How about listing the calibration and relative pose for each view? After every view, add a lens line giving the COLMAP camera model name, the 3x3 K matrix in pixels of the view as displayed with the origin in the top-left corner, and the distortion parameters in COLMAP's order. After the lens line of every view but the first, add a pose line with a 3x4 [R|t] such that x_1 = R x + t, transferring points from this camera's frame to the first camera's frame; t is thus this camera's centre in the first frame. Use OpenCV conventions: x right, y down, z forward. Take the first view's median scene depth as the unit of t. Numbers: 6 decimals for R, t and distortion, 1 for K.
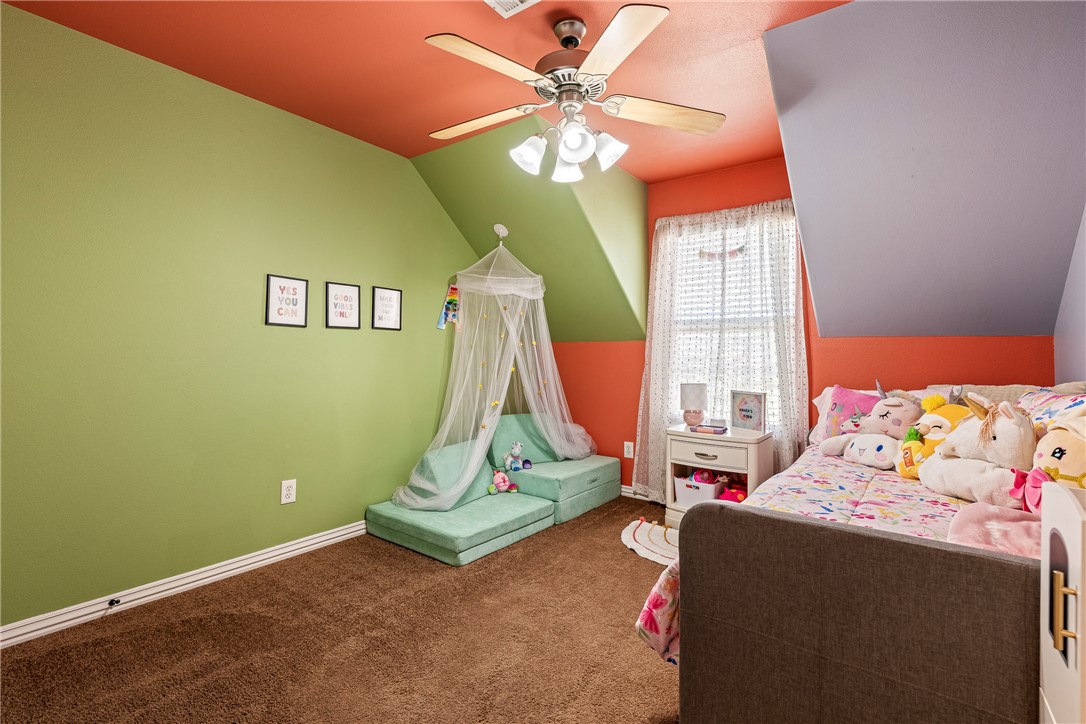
lens RADIAL K [[499.3, 0, 545.1], [0, 499.3, 343.1], [0, 0, 1]] dist [-0.000333, 0.000003]
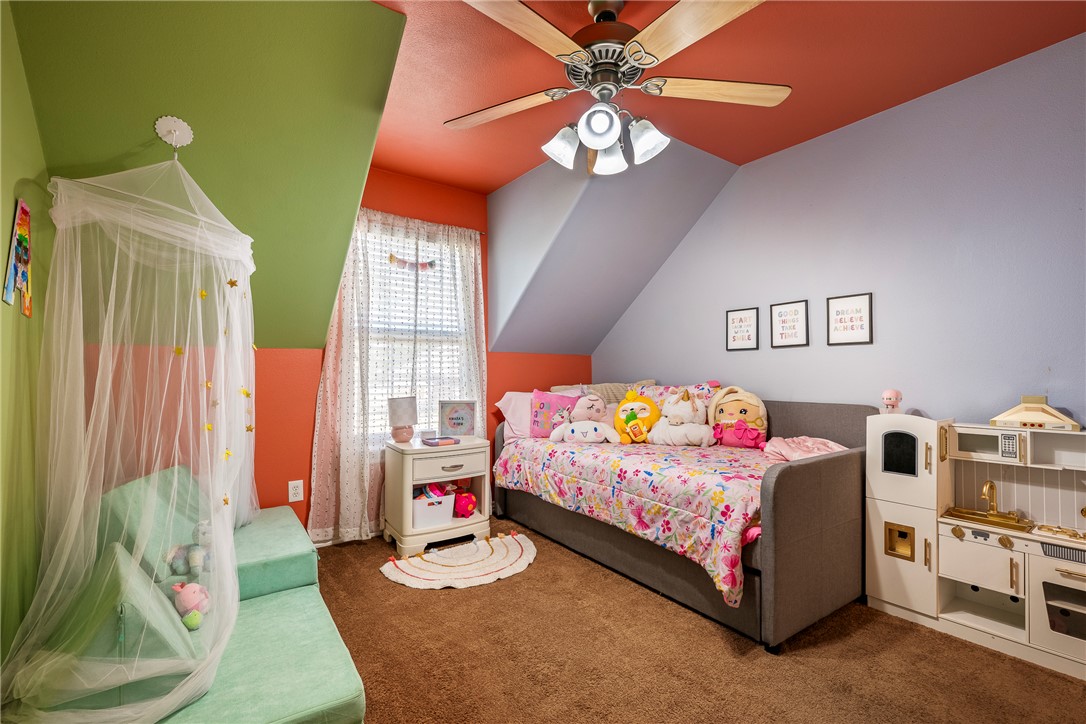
lens RADIAL K [[469.8, 0, 543.0], [0, 469.8, 362.0], [0, 0, 1]] dist [-0.000986, -0.000154]
pose [[0.306043, 0.009284, 0.951973, -0.452460], [-0.020128, 0.999792, -0.003279, 0.012895], [-0.951805, -0.018158, 0.306166, 0.475169]]
